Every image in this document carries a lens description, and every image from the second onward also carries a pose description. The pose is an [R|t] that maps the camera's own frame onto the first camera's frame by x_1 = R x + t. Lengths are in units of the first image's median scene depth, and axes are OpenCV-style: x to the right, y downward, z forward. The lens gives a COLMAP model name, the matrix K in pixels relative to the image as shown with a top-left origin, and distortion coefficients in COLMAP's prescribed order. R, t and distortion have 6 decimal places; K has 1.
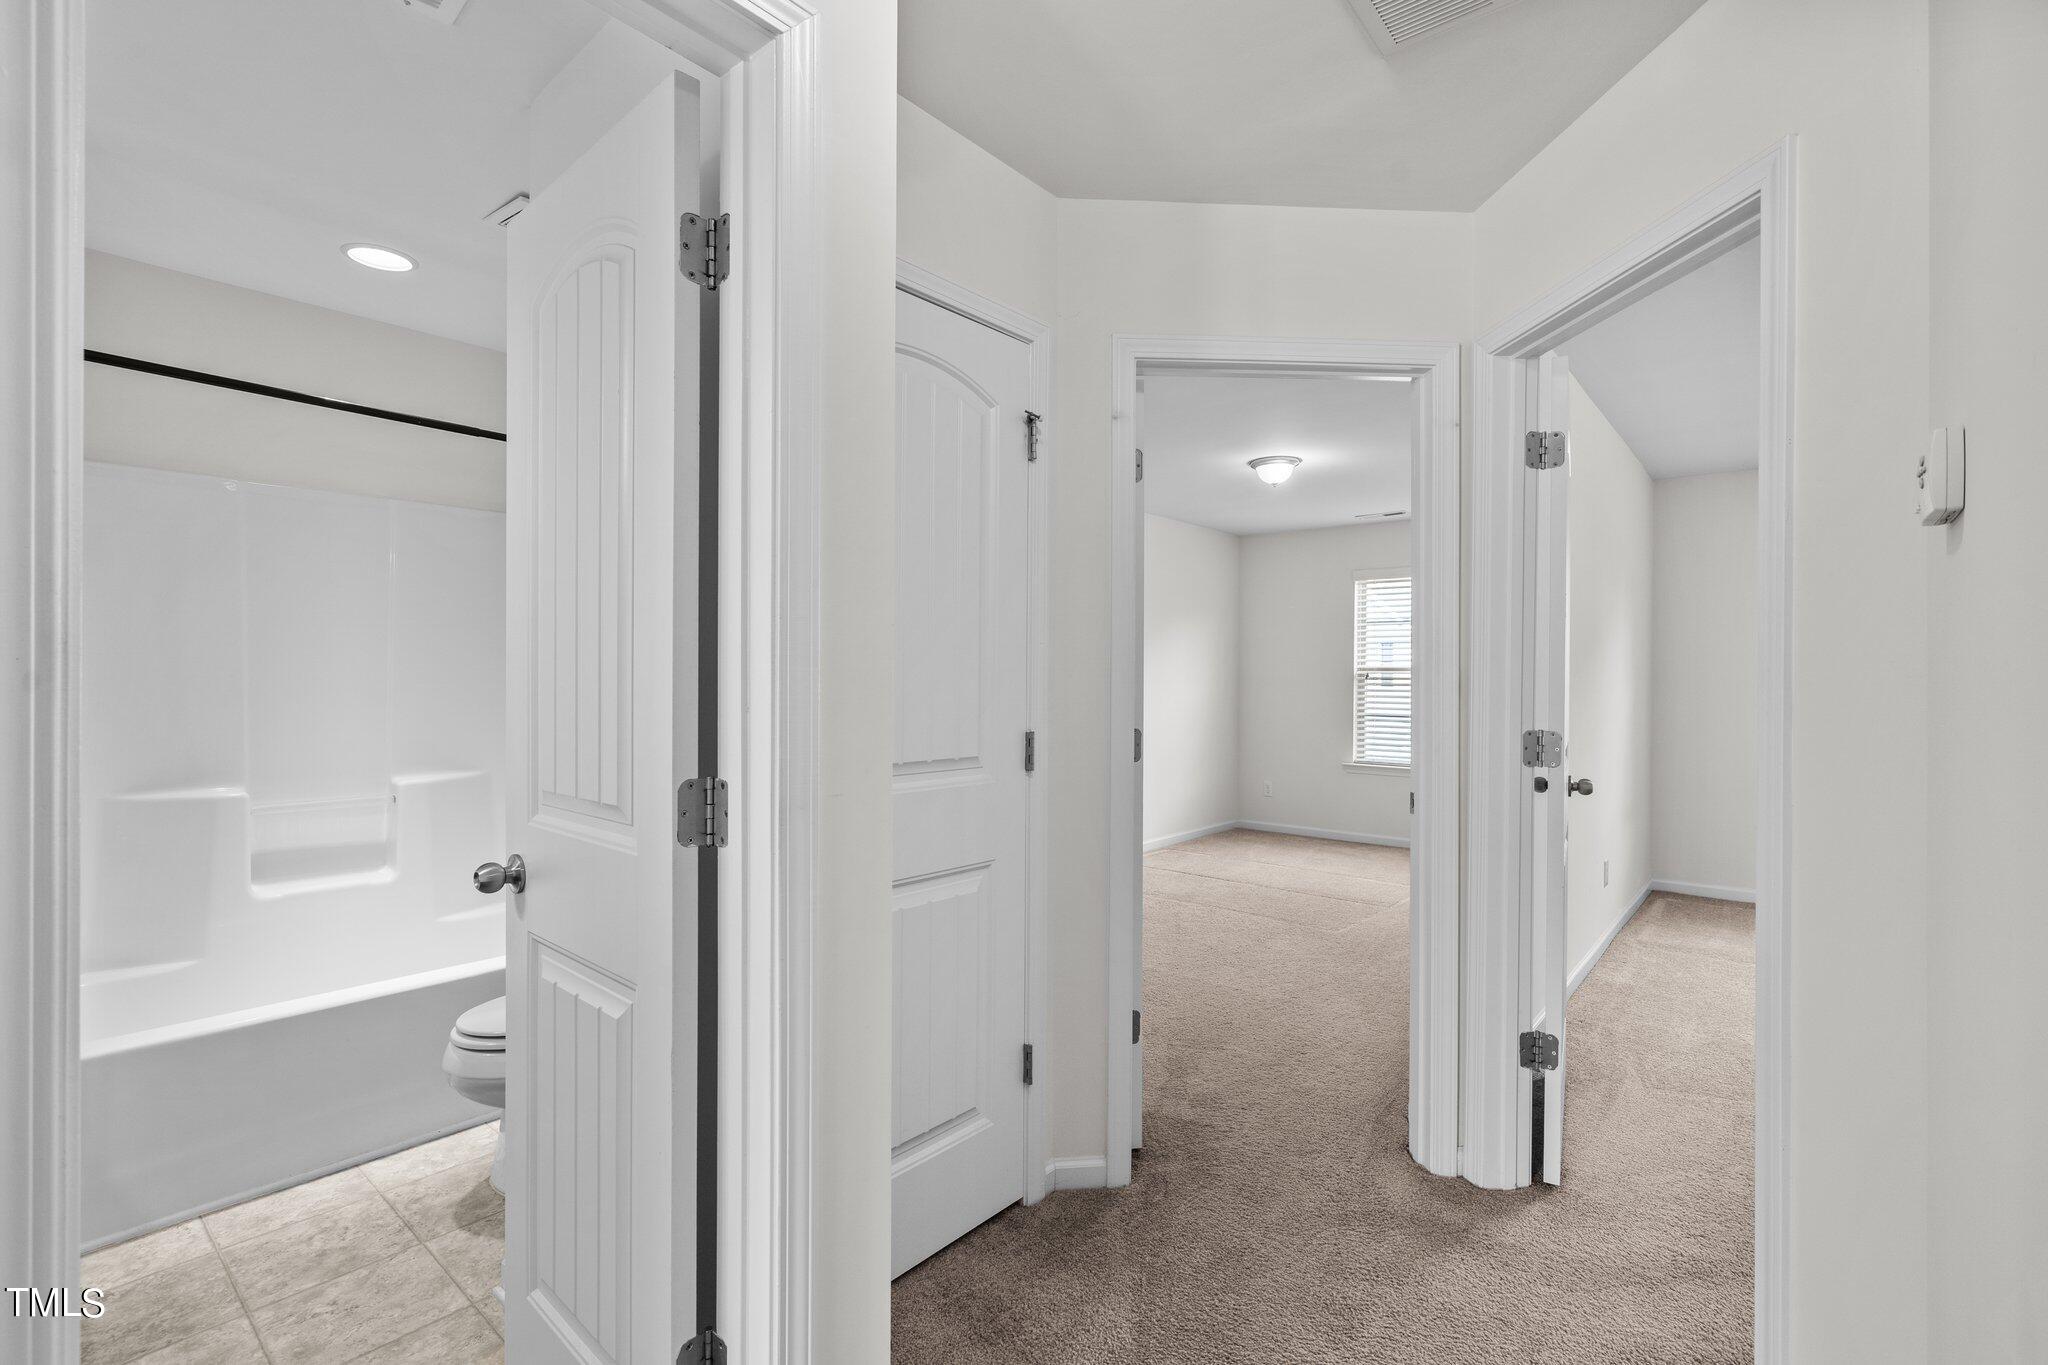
lens RADIAL K [[935.4, 0, 1027.4], [0, 935.4, 684.2], [0, 0, 1]] dist [-0.003963, 0.001626]
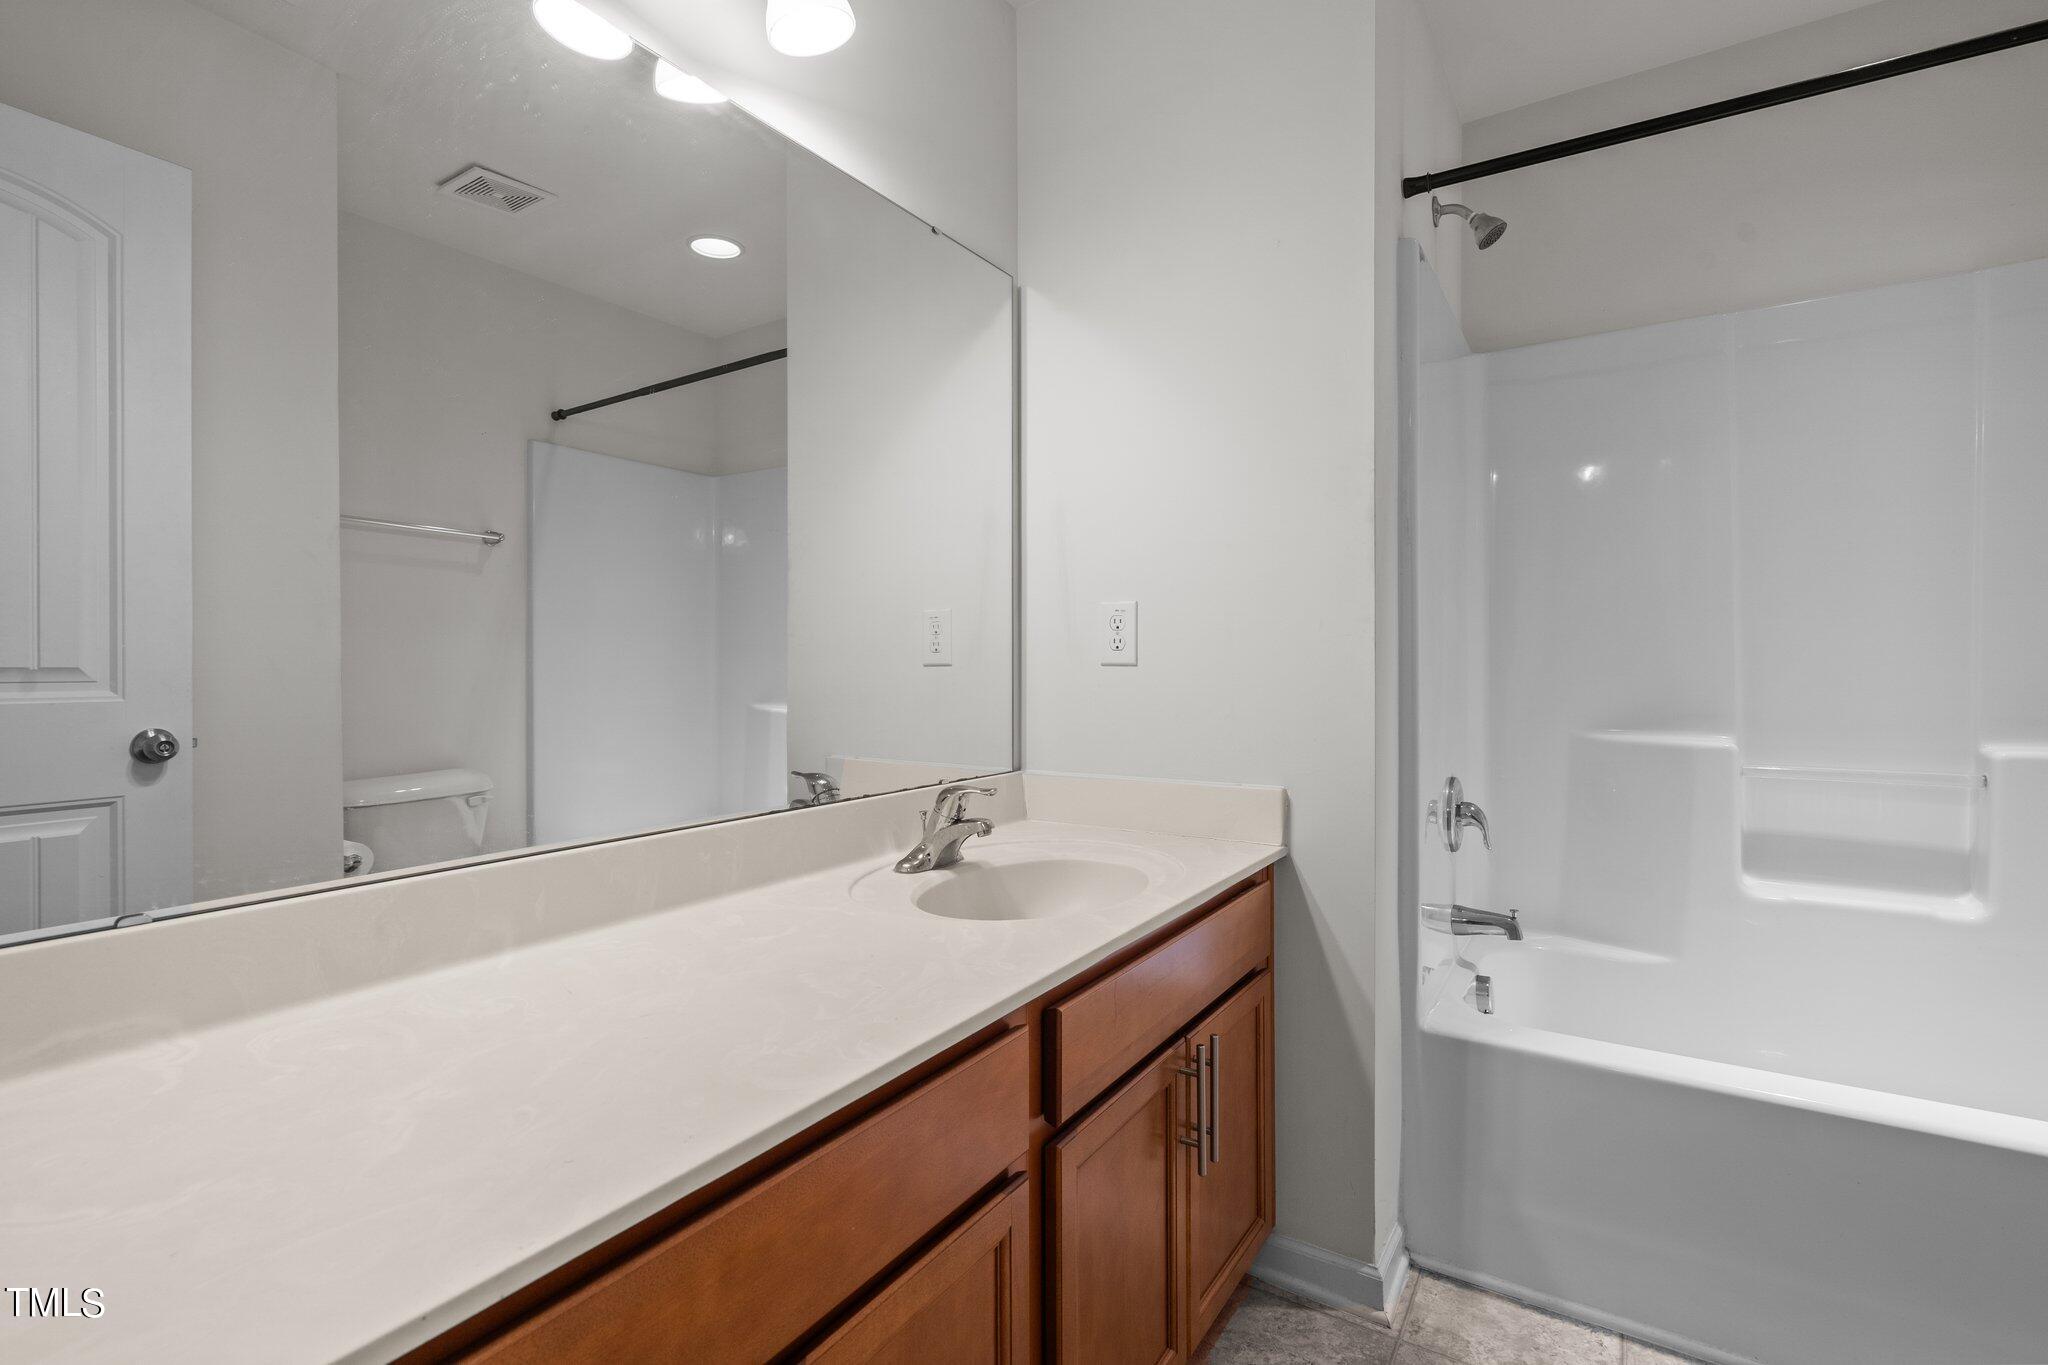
lens RADIAL K [[935.4, 0, 1025.9], [0, 935.4, 660.2], [0, 0, 1]] dist [-0.003963, 0.001626]
pose [[0.129867, -0.004295, -0.991522, -0.195304], [0.000271, 0.999991, -0.004297, 0.054244], [0.991531, 0.000289, 0.129866, 0.363505]]
